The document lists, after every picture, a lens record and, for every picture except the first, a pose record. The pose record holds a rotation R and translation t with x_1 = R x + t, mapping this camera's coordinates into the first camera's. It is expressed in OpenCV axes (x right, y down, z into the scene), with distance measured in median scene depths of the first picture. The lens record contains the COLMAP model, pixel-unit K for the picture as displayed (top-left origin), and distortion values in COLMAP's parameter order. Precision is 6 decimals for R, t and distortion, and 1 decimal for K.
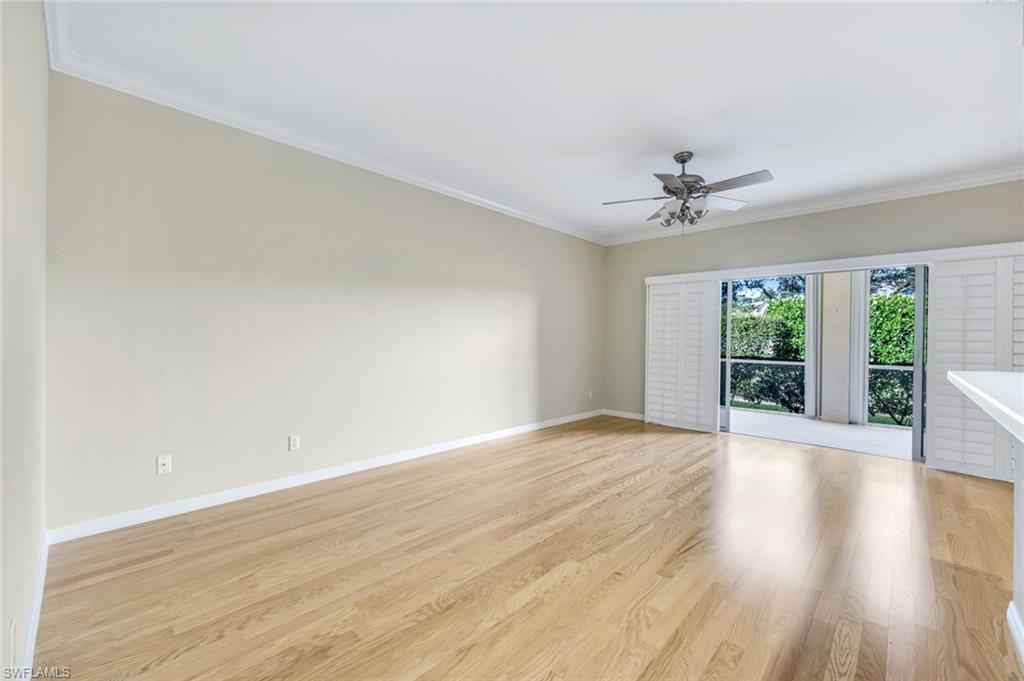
lens RADIAL K [[416.5, 0, 510.9], [0, 416.5, 337.9], [0, 0, 1]] dist [0.011179, 0.000149]
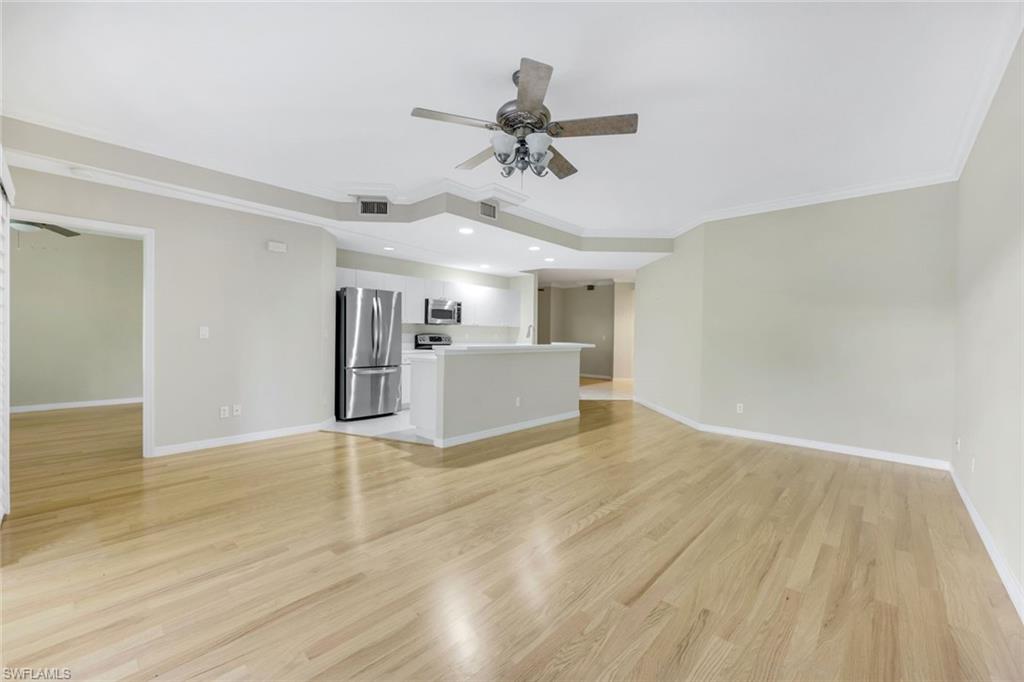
lens RADIAL K [[416.5, 0, 510.0], [0, 416.5, 343.2], [0, 0, 1]] dist [0.011179, 0.000149]
pose [[-0.999195, -0.031435, -0.024934, 0.351661], [-0.031841, 0.999364, 0.016043, 0.009483], [0.024414, 0.016824, -0.999560, 1.357319]]
